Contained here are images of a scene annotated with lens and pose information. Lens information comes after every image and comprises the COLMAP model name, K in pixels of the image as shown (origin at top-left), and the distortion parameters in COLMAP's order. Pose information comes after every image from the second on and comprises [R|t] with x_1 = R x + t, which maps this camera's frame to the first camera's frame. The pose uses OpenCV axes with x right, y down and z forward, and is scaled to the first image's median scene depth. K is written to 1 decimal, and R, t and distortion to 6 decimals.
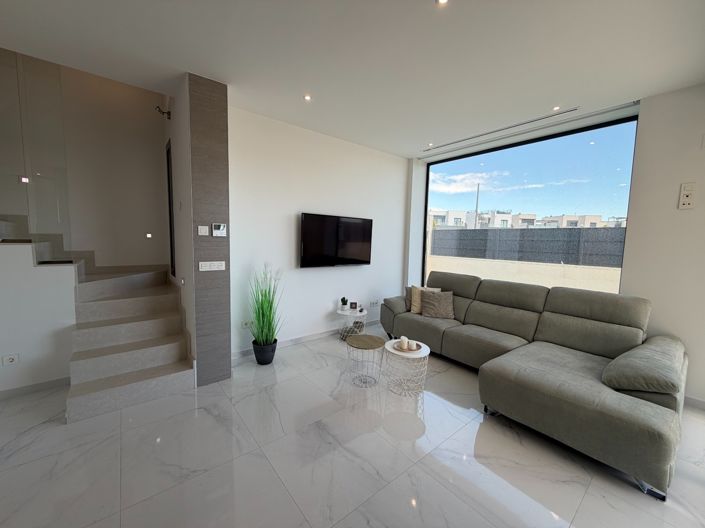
lens RADIAL K [[282.5, 0, 347.7], [0, 282.5, 265.7], [0, 0, 1]] dist [-0.001855, 0.001162]
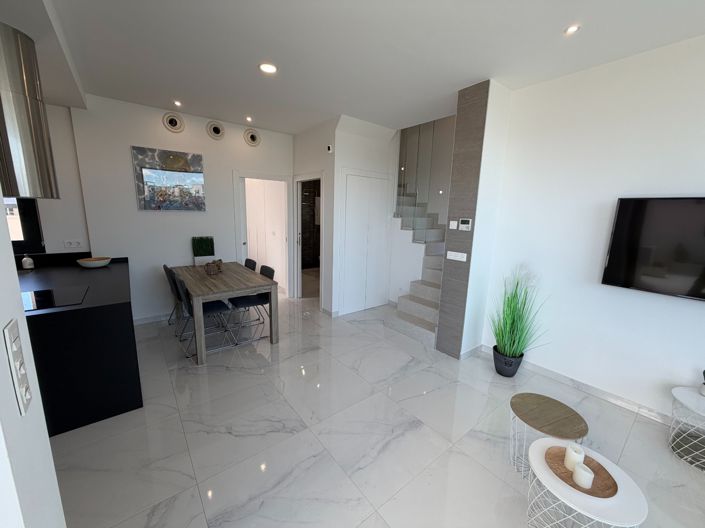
lens RADIAL K [[282.5, 0, 353.3], [0, 282.5, 264.4], [0, 0, 1]] dist [-0.001855, 0.001162]
pose [[-0.016781, 0.158187, -0.987267, 0.665400], [-0.120991, 0.979828, 0.159052, -0.097462], [0.992512, 0.122120, 0.002697, 0.588711]]
